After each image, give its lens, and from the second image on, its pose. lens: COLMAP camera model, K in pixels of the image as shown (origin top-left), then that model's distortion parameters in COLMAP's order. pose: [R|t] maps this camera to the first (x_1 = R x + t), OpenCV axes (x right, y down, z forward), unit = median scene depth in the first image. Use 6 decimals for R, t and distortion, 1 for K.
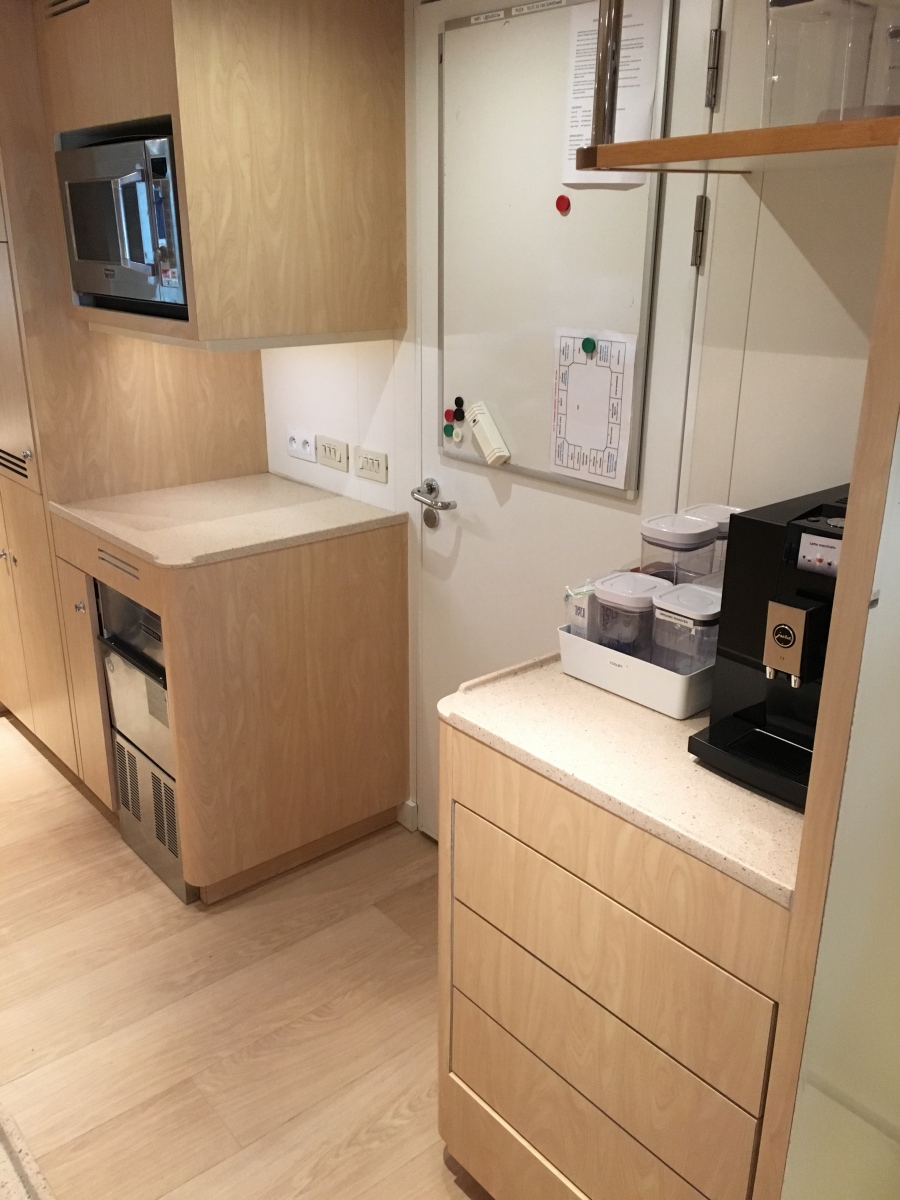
lens RADIAL K [[1019.2, 0, 450.0], [0, 1019.2, 600.0], [0, 0, 1]] dist [0.086950, -0.123113]
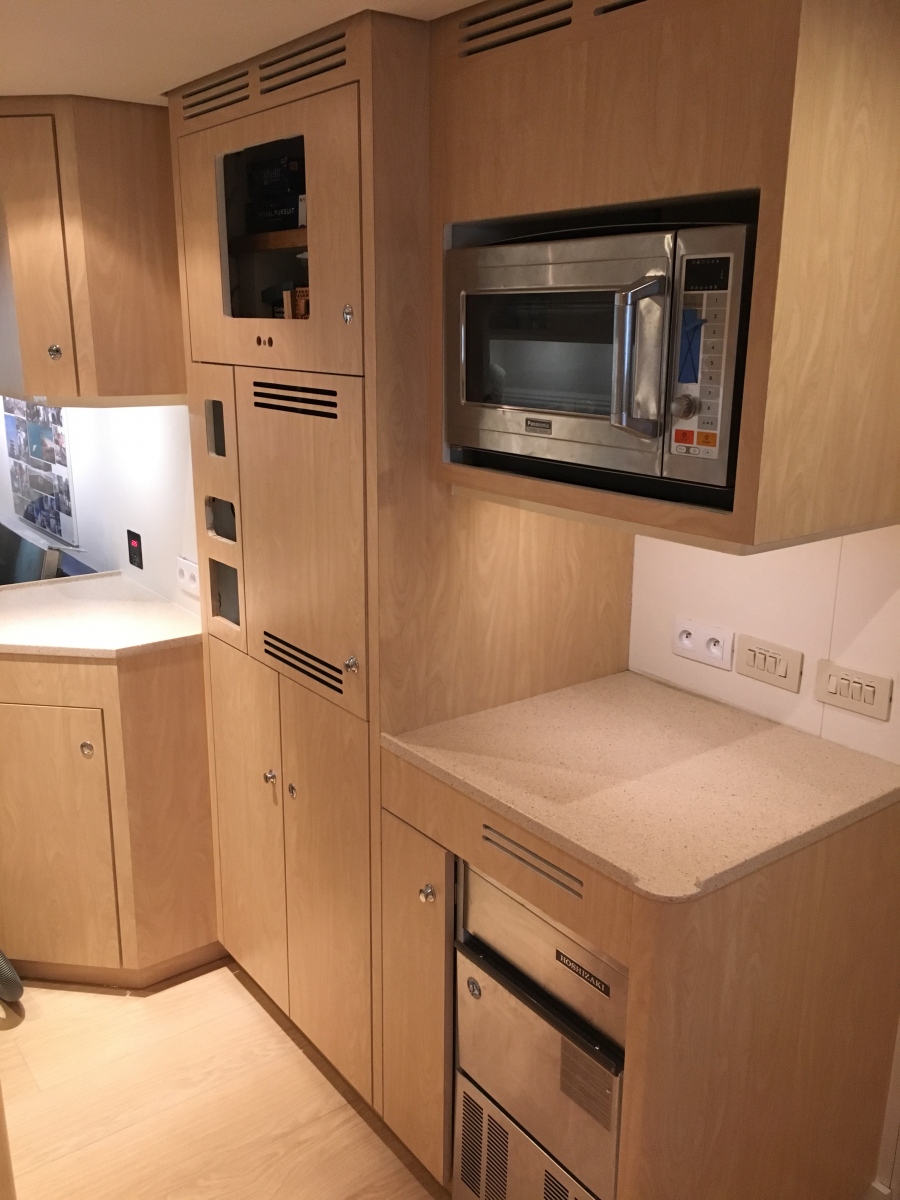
lens RADIAL K [[1019.2, 0, 450.0], [0, 1019.2, 600.0], [0, 0, 1]] dist [0.086950, -0.123113]
pose [[0.998758, 0.015688, -0.047292, -0.317270], [-0.019333, 0.996794, -0.077639, -0.135546], [0.045922, 0.078457, 0.995859, 0.309555]]
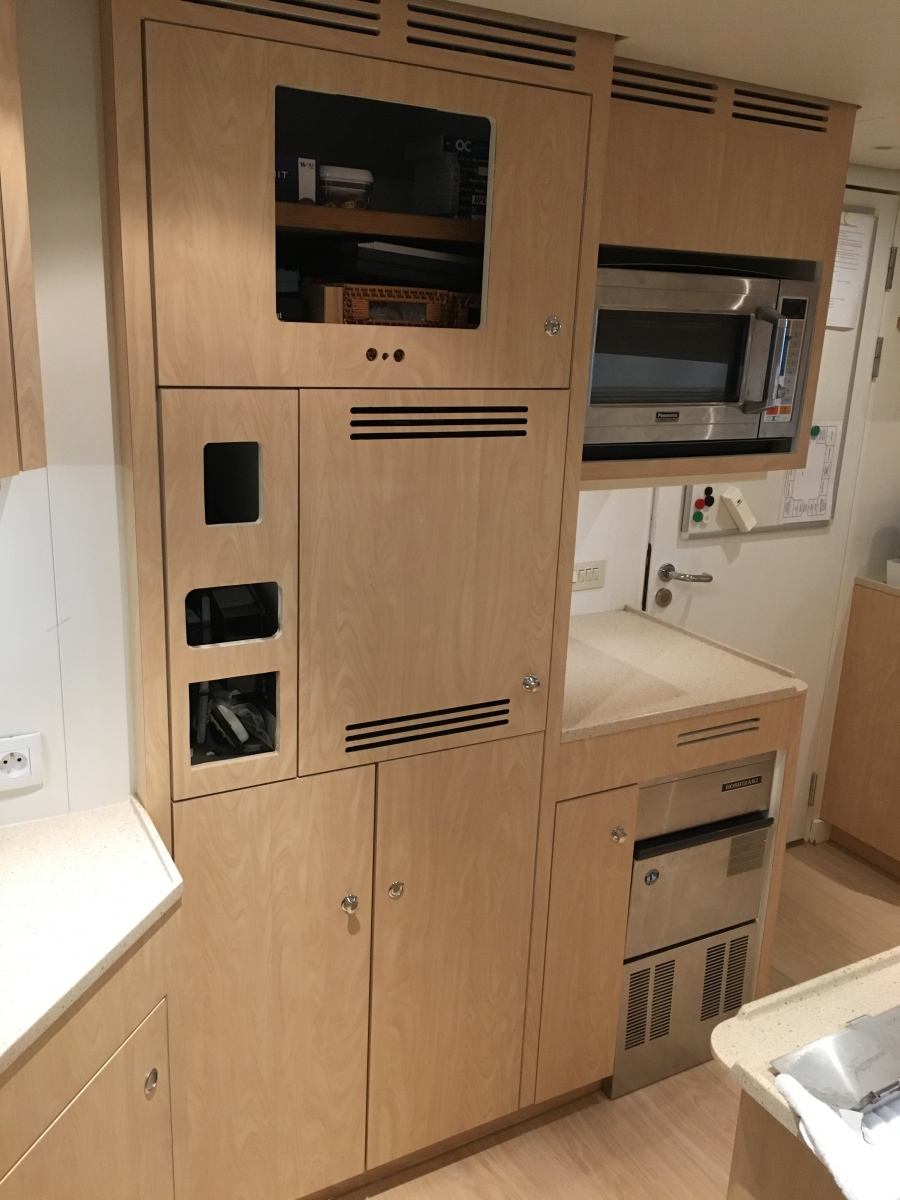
lens RADIAL K [[1019.2, 0, 450.0], [0, 1019.2, 600.0], [0, 0, 1]] dist [0.086950, -0.123113]
pose [[0.191091, -0.261897, 0.945989, -1.075486], [0.291657, 0.935371, 0.200042, -0.354060], [-0.937241, 0.237678, 0.255125, 0.882356]]
